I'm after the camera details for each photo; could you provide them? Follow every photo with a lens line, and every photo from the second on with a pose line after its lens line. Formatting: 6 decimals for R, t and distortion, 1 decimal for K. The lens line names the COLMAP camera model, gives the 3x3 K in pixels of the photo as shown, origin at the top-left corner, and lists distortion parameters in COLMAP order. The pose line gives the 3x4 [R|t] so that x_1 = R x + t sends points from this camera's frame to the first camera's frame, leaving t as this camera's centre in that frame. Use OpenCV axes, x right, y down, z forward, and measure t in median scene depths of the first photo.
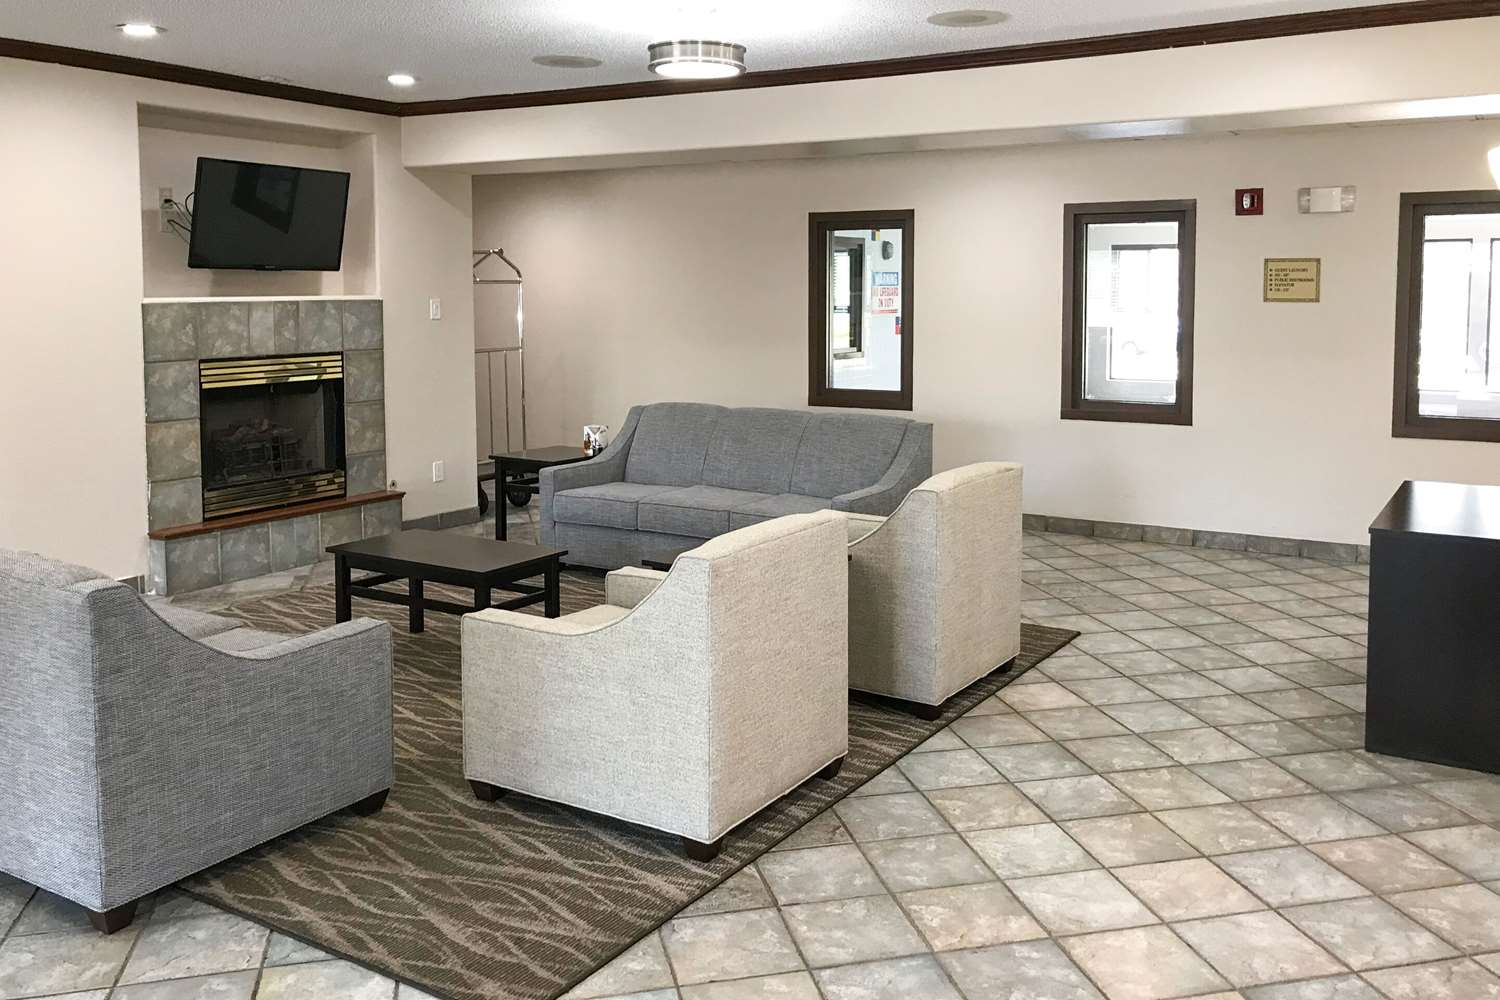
lens RADIAL K [[1289.1, 0, 750.0], [0, 1289.1, 500.0], [0, 0, 1]] dist [0.026494, -0.000195]
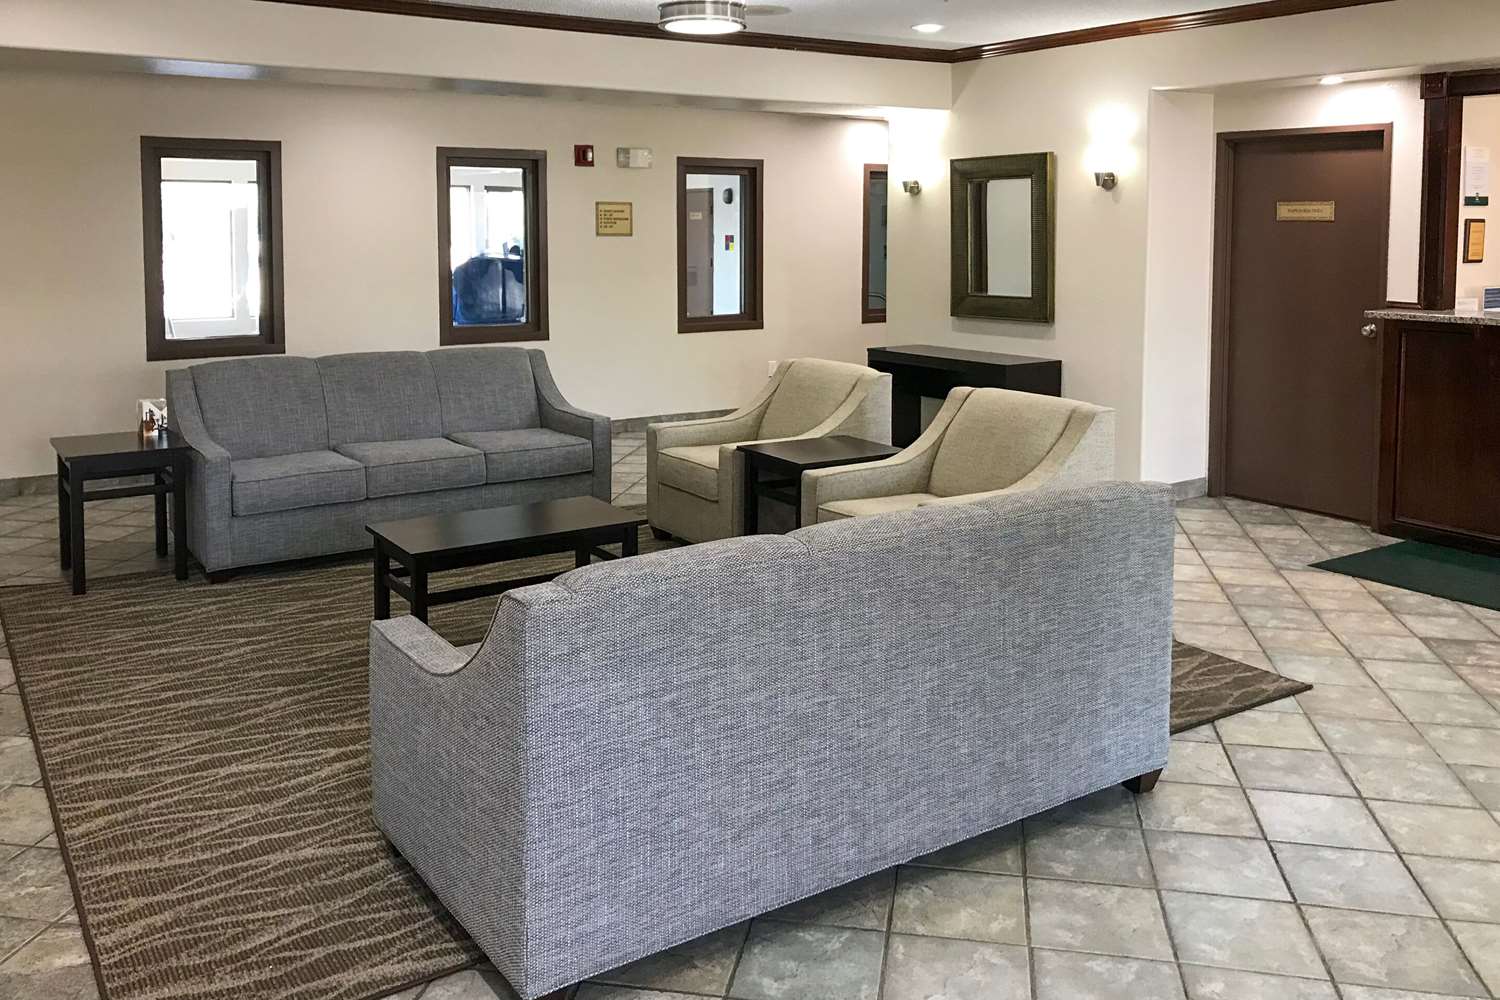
lens RADIAL K [[1247.8, 0, 750.0], [0, 1247.8, 500.0], [0, 0, 1]] dist [0.093869, -0.321826]
pose [[0.406972, -0.196452, 0.892065, -0.600603], [0.145748, 0.978053, 0.148896, -0.052380], [-0.901738, 0.069420, 0.426673, 0.306770]]
